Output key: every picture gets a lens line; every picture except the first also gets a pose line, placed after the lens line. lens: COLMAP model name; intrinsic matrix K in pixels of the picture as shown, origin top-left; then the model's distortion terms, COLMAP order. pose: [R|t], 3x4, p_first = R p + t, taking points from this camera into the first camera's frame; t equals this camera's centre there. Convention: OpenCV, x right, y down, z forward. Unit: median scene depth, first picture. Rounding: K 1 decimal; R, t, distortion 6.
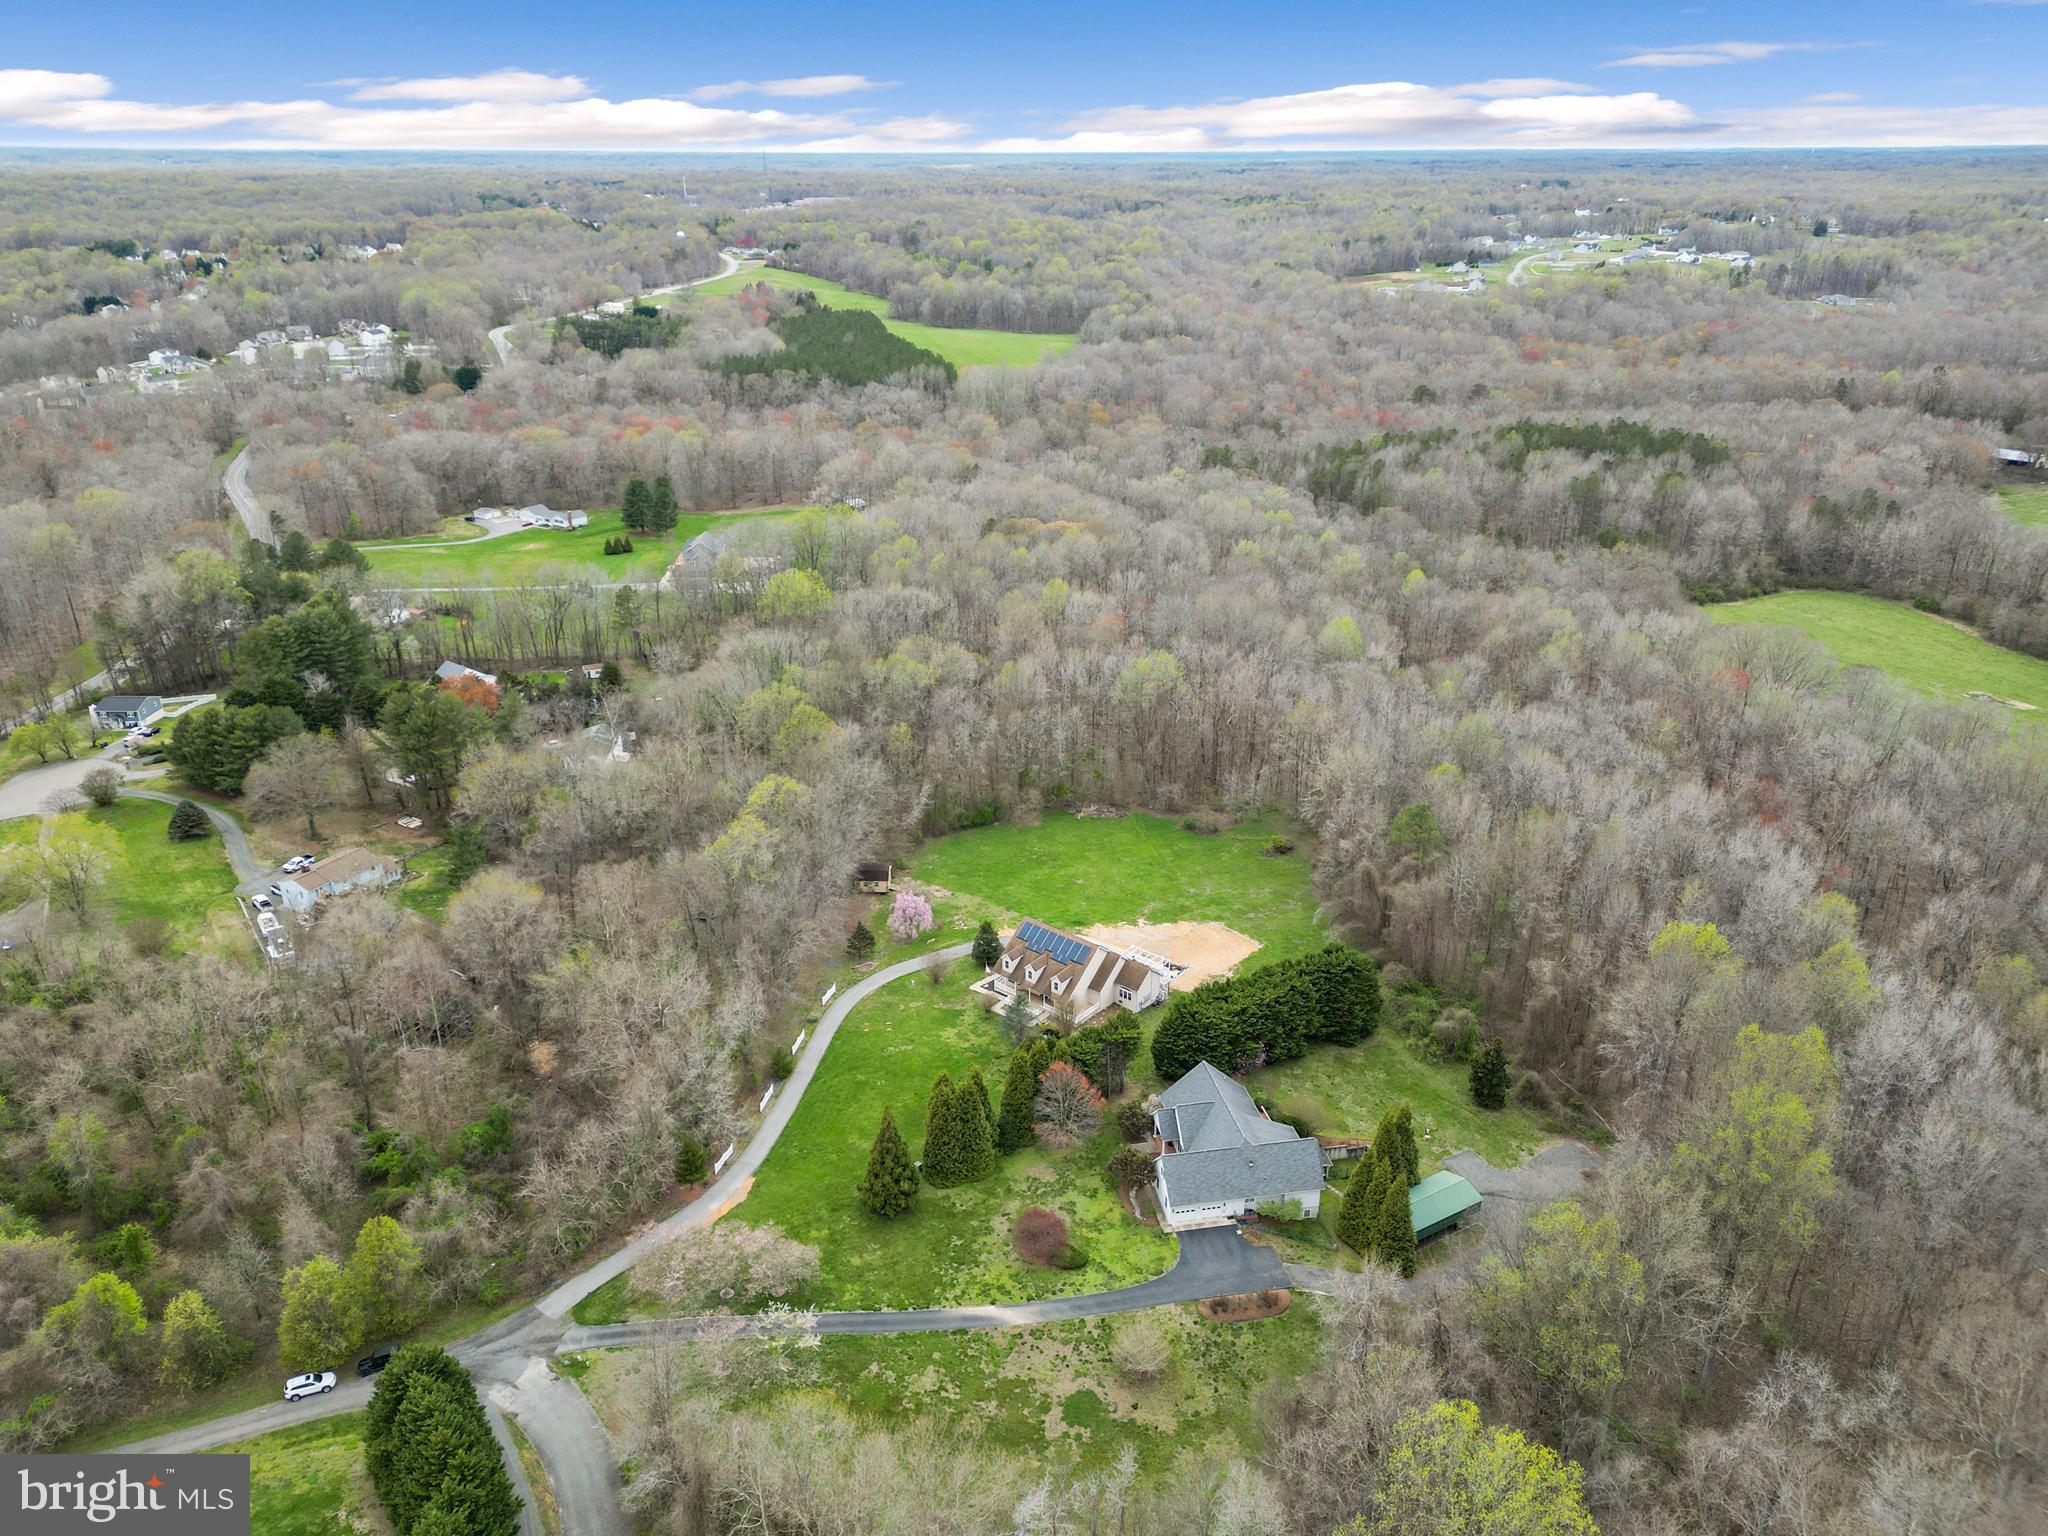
lens RADIAL K [[1442.8, 0, 1014.2], [0, 1442.8, 744.2], [0, 0, 1]] dist [0.061056, -0.048869]
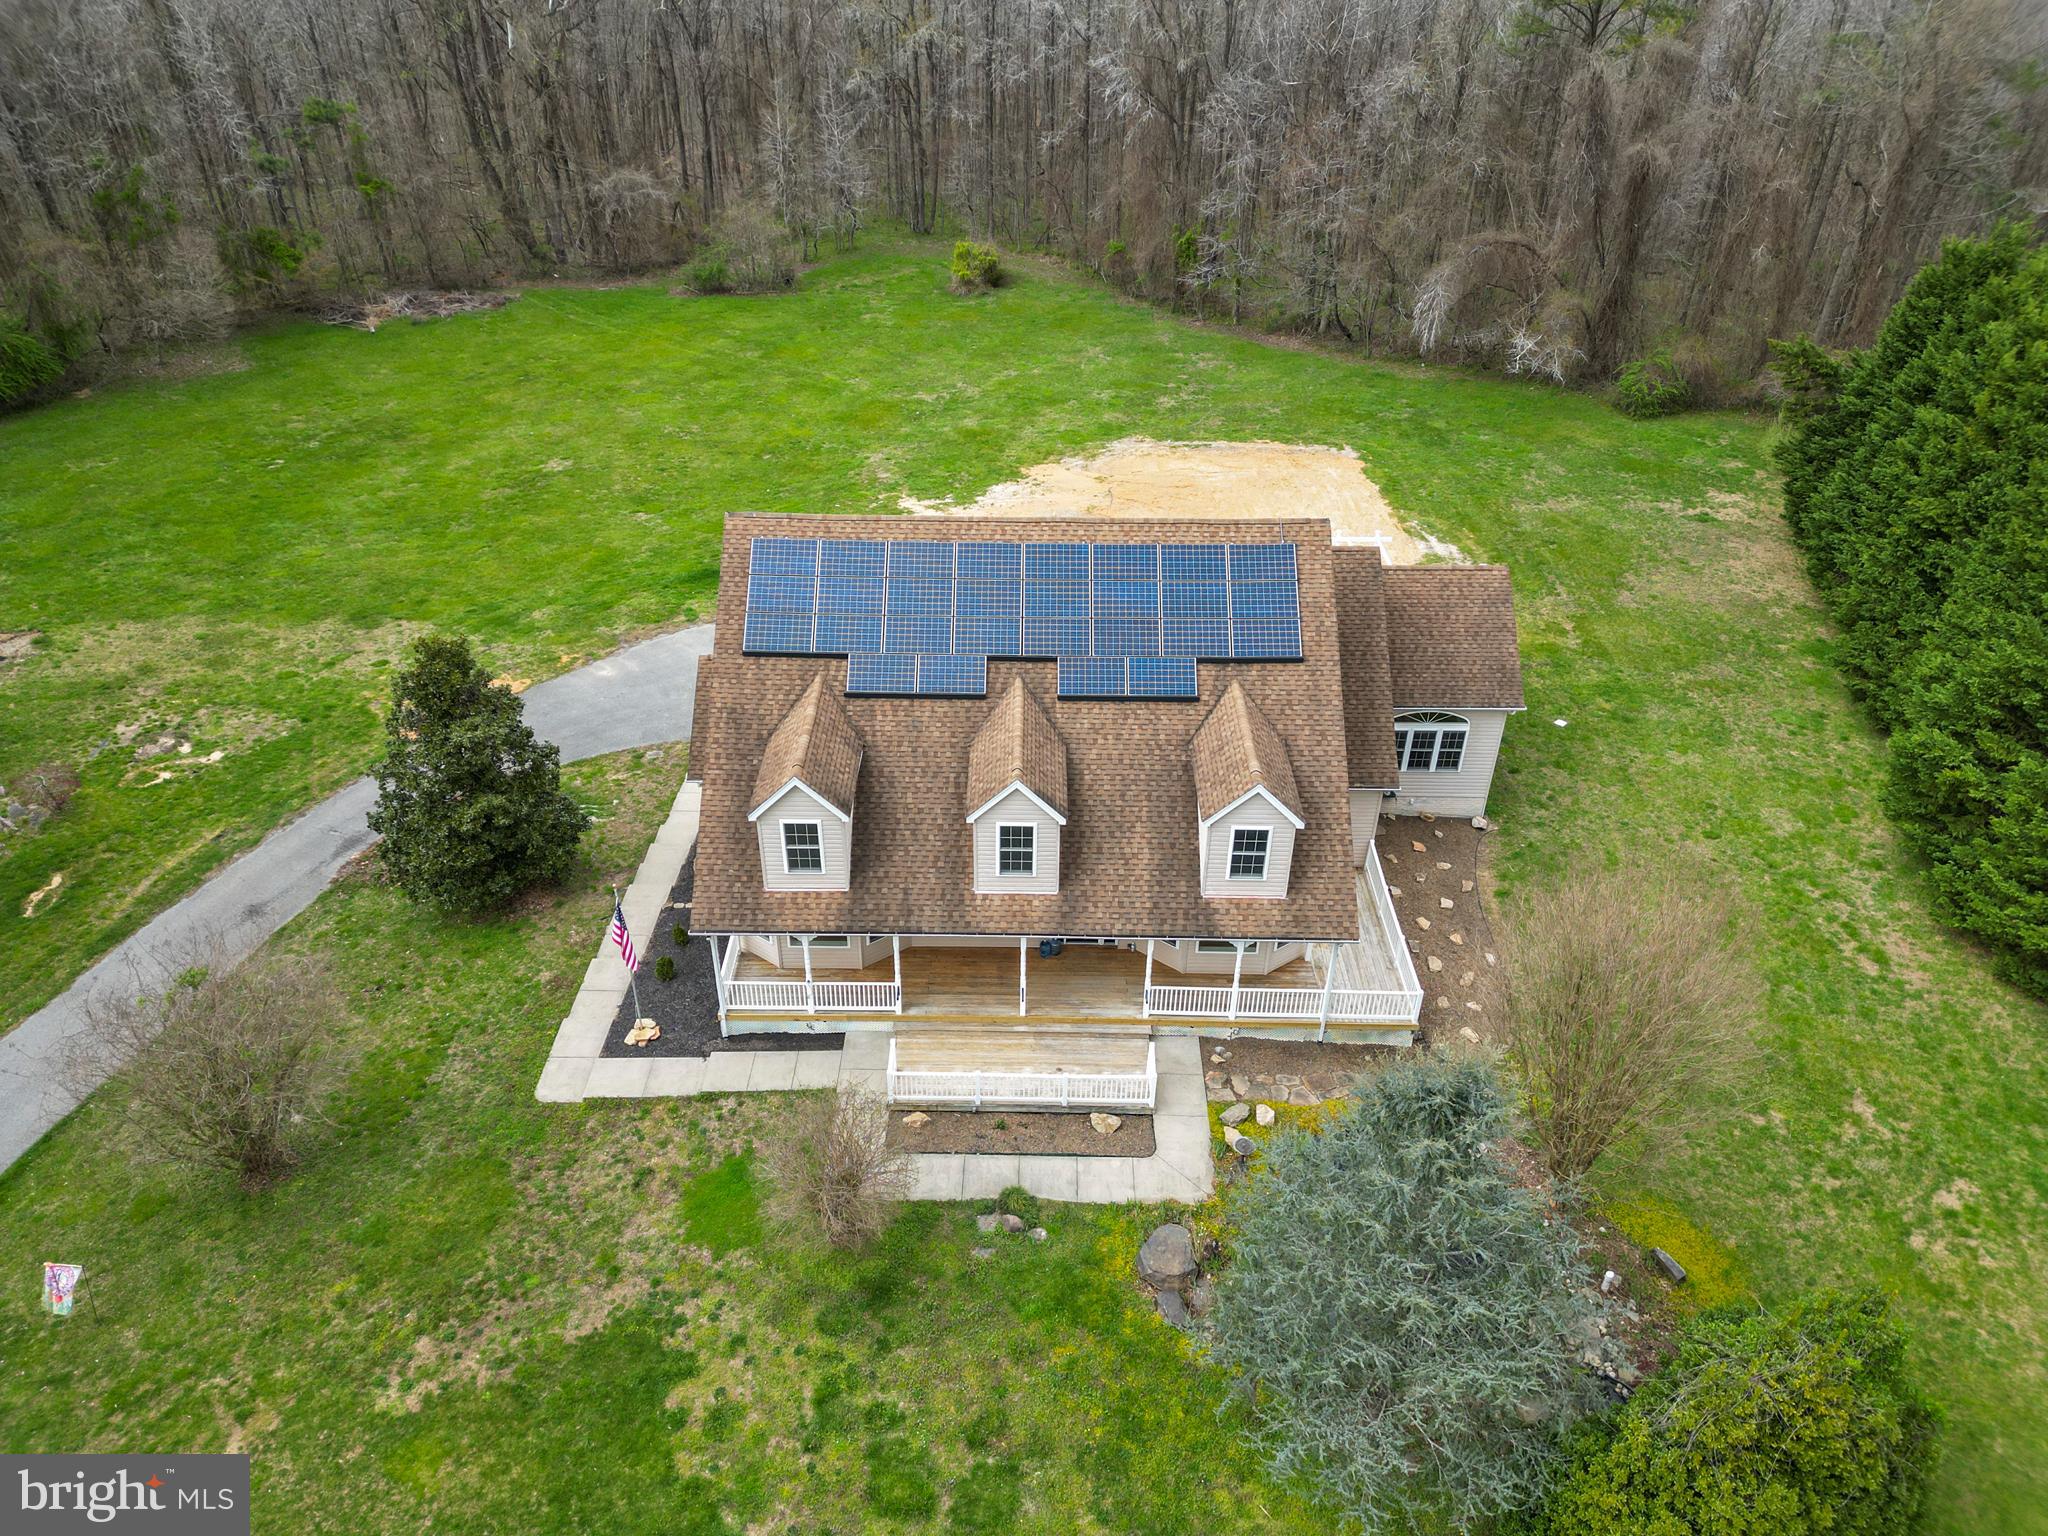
lens RADIAL K [[1442.8, 0, 1014.2], [0, 1442.8, 744.2], [0, 0, 1]] dist [0.061056, -0.048869]
pose [[0.774938, -0.345811, 0.529042, -0.054811], [0.235441, 0.934743, 0.266127, 0.101661], [-0.586548, -0.081674, 0.805786, 0.801804]]
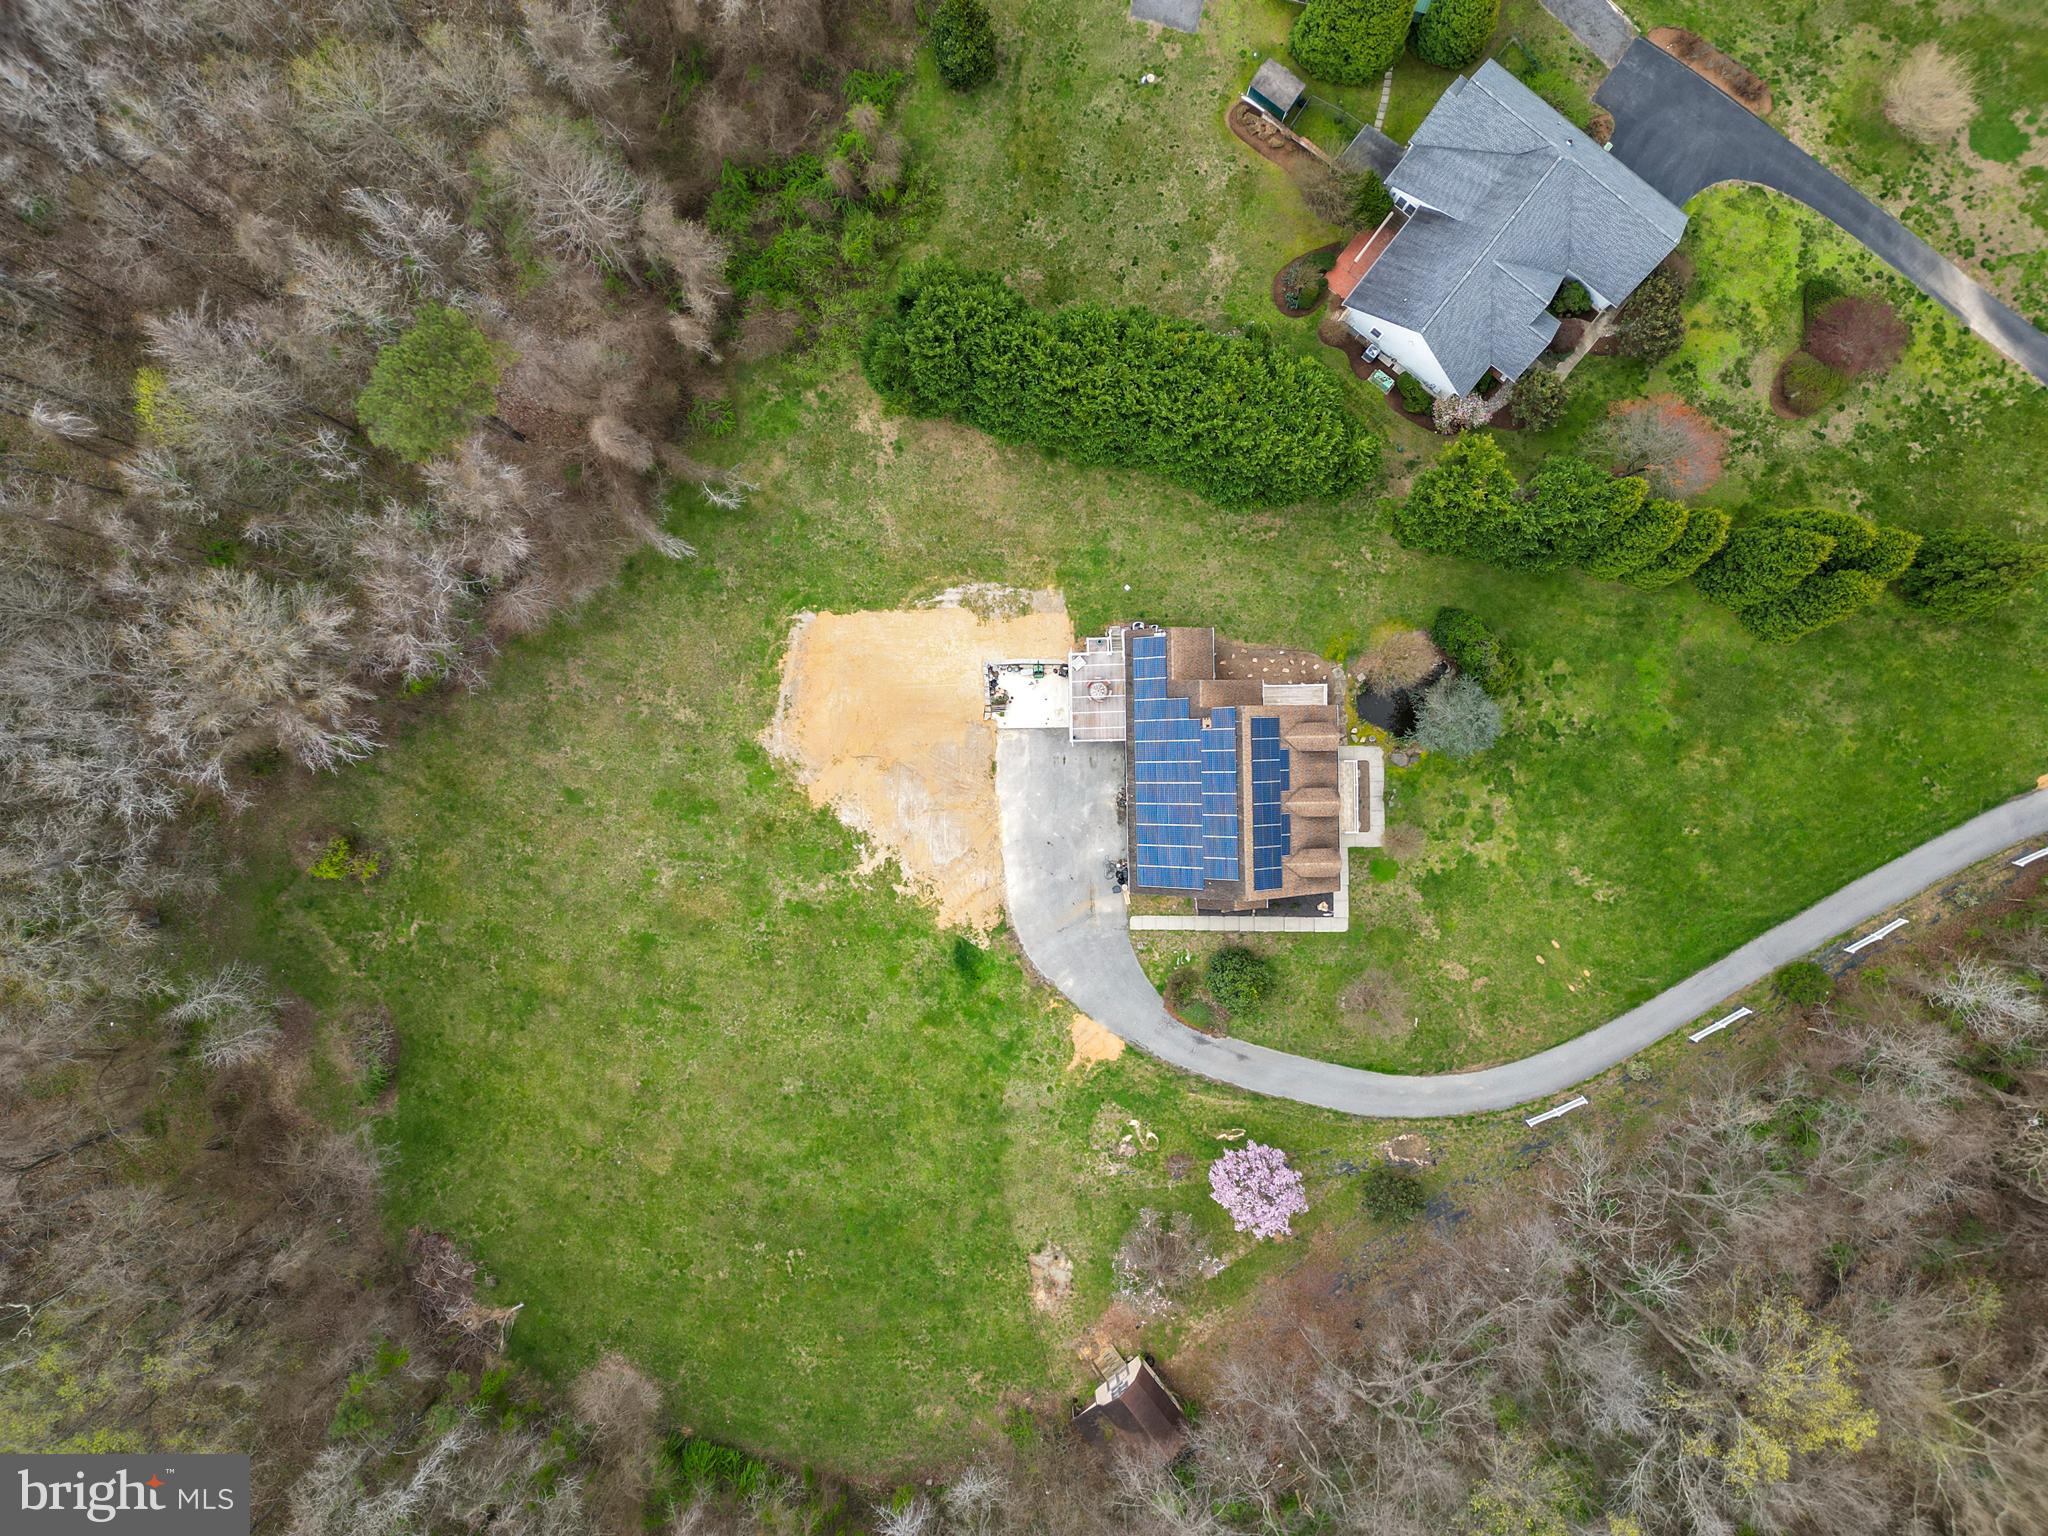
lens RADIAL K [[1452.8, 0, 985.4], [0, 1452.8, 758.5], [0, 0, 1]] dist [0.121612, -0.186025]
pose [[-0.654425, -0.756049, -0.010866, 0.098519], [0.285122, -0.260056, 0.922538, -0.312935], [-0.700310, 0.600634, 0.385753, 0.794792]]
